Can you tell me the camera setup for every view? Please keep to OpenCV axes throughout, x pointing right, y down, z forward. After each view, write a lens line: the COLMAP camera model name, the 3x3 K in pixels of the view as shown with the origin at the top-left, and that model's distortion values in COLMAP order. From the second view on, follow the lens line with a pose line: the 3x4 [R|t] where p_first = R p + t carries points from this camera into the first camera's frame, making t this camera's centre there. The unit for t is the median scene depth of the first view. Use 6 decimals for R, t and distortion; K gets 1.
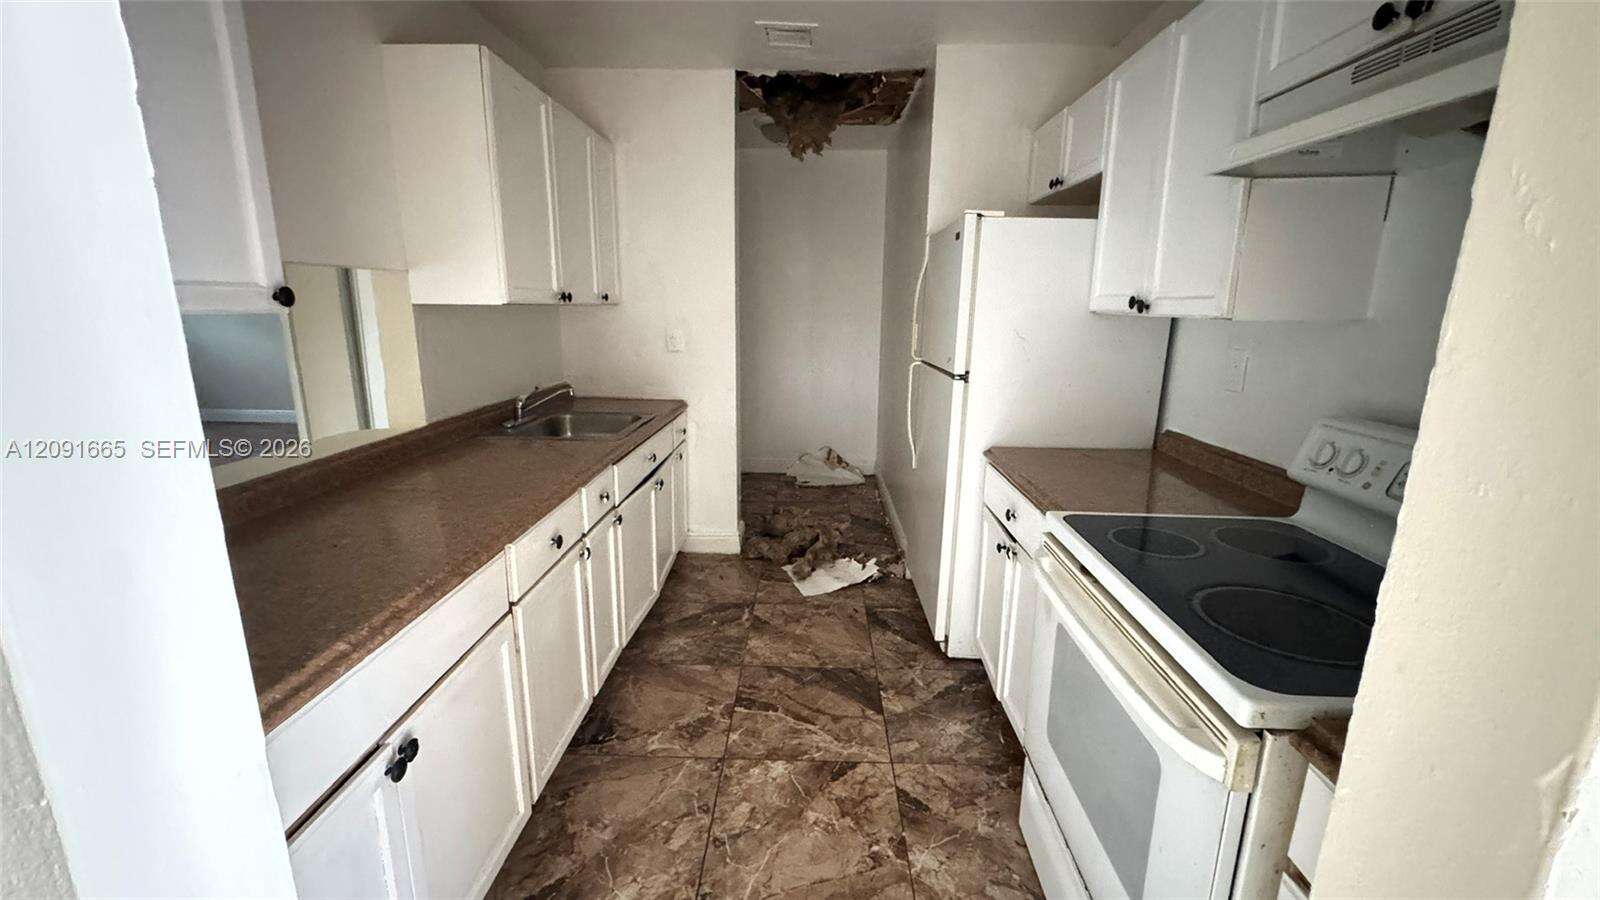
lens RADIAL K [[650.7, 0, 788.7], [0, 650.7, 448.0], [0, 0, 1]] dist [-0.000072, -0.000571]
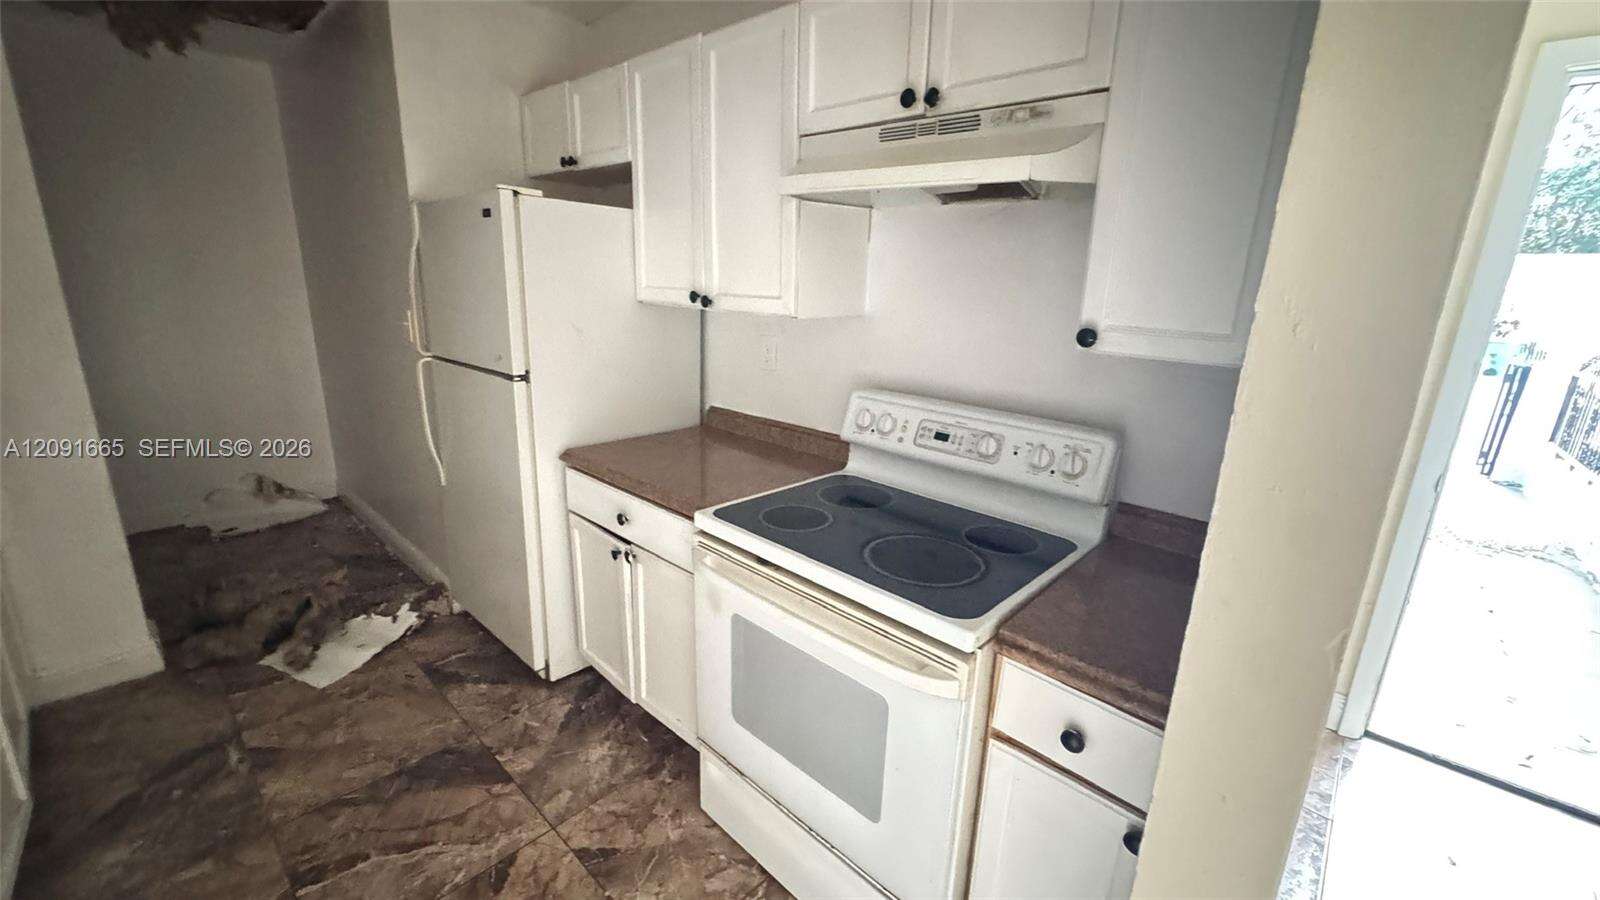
lens RADIAL K [[650.7, 0, 808.9], [0, 650.7, 448.9], [0, 0, 1]] dist [-0.000072, -0.000571]
pose [[0.648671, -0.181849, 0.739024, -0.155718], [0.138895, 0.983013, 0.119973, -0.068307], [-0.748287, 0.024824, 0.662910, 0.134151]]
